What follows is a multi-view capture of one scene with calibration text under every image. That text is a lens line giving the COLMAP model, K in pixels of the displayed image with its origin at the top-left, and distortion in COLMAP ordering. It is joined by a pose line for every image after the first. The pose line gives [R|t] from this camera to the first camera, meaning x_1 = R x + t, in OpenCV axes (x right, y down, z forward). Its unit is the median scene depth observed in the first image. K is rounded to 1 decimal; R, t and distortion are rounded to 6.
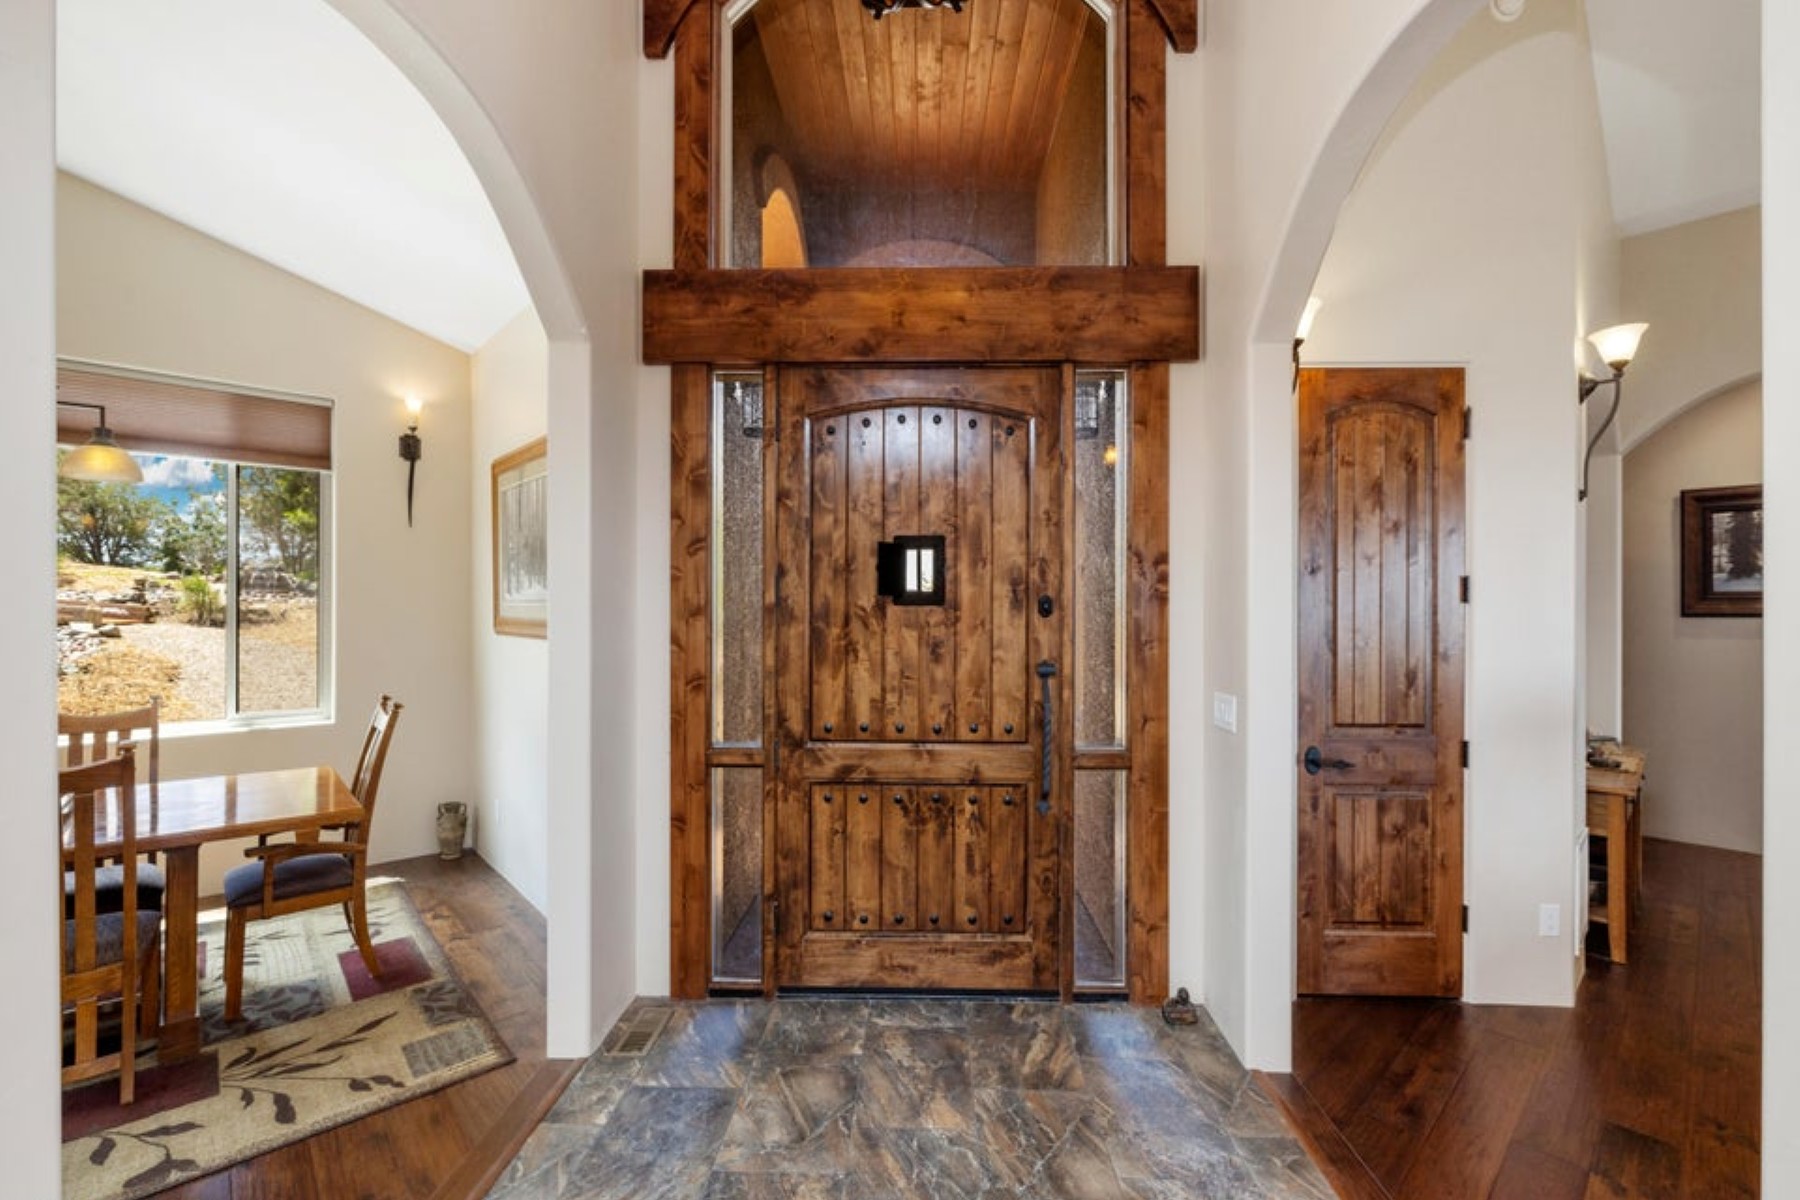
lens RADIAL K [[767.3, 0, 913.4], [0, 767.3, 613.3], [0, 0, 1]] dist [-0.001000, -0.000108]
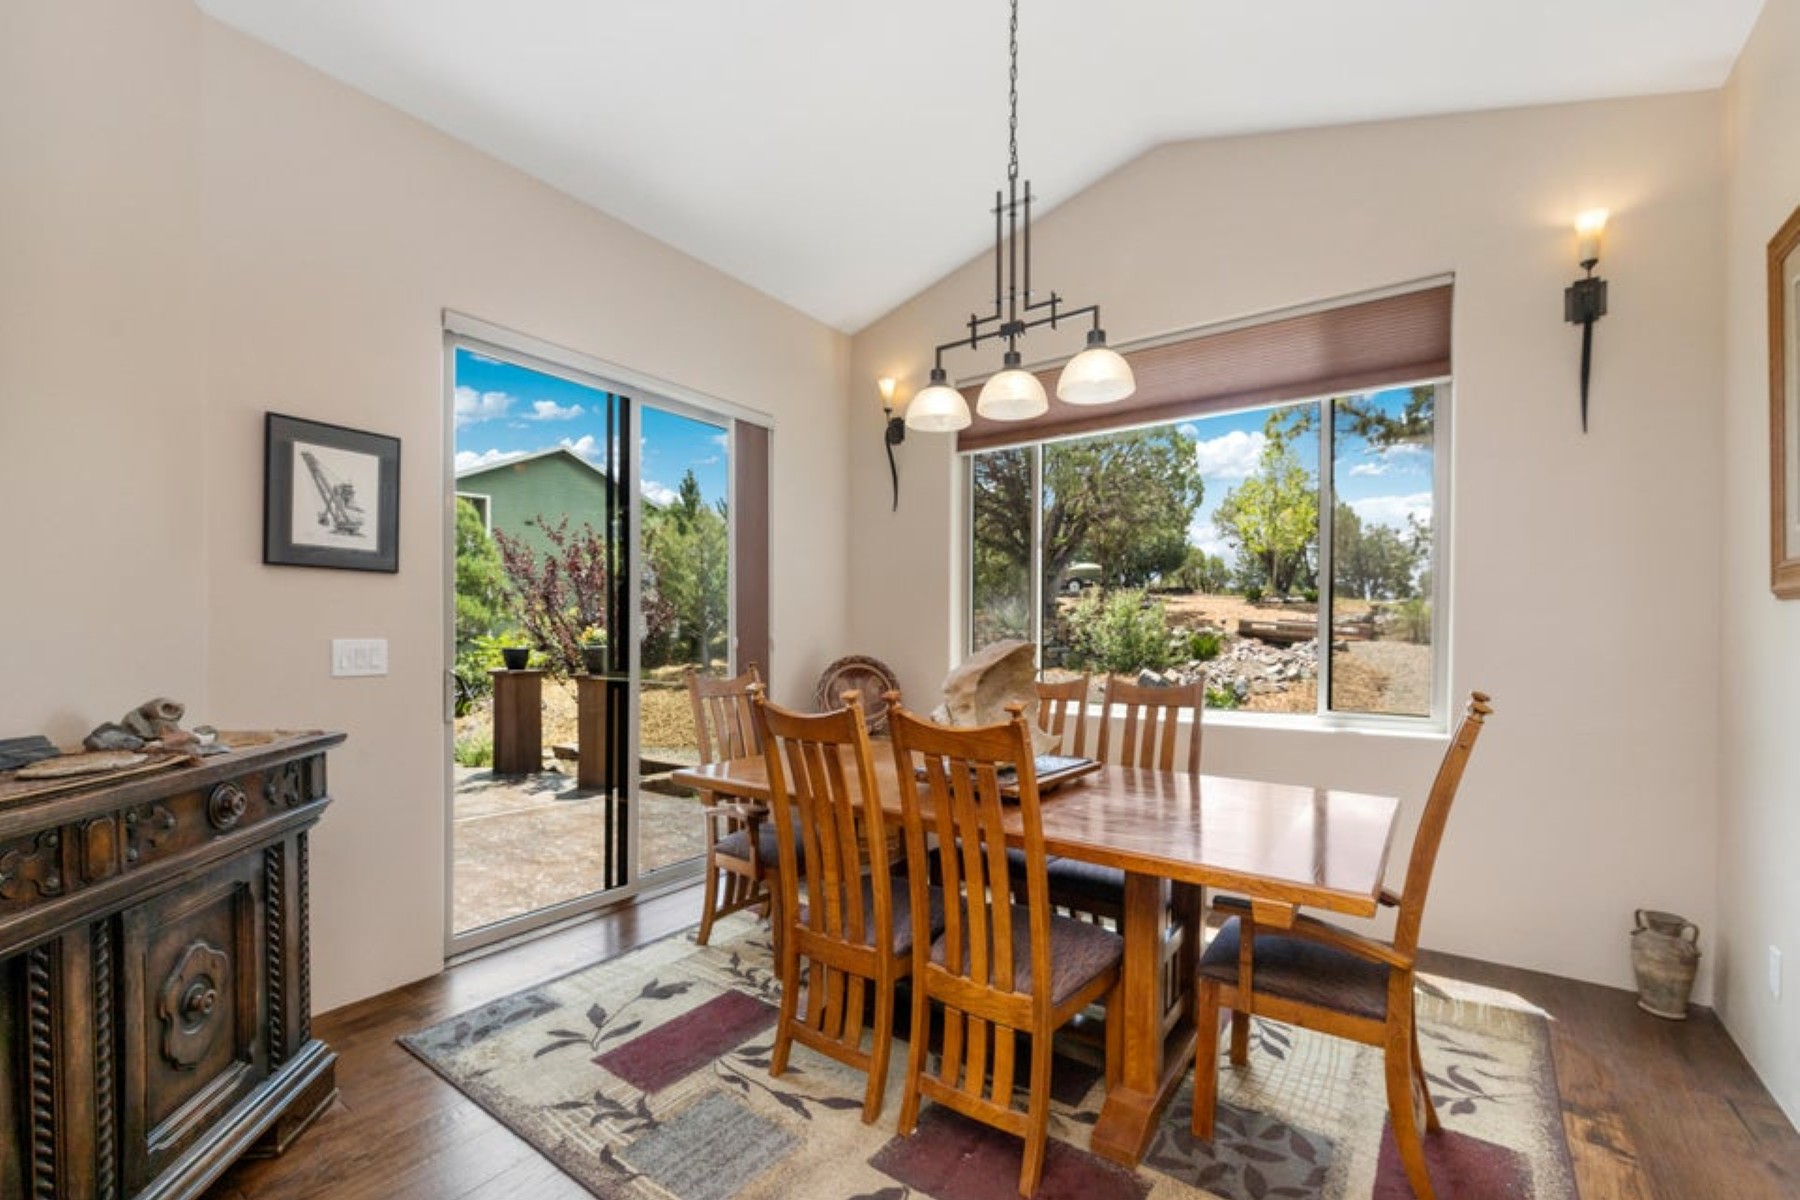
lens RADIAL K [[755.4, 0, 807.7], [0, 755.4, 636.7], [0, 0, 1]] dist [-0.008757, 0.000012]
pose [[0.137815, 0.009504, -0.990412, -0.158707], [-0.005516, 0.999946, 0.008828, 0.045614], [0.990443, 0.004246, 0.137860, 0.317955]]
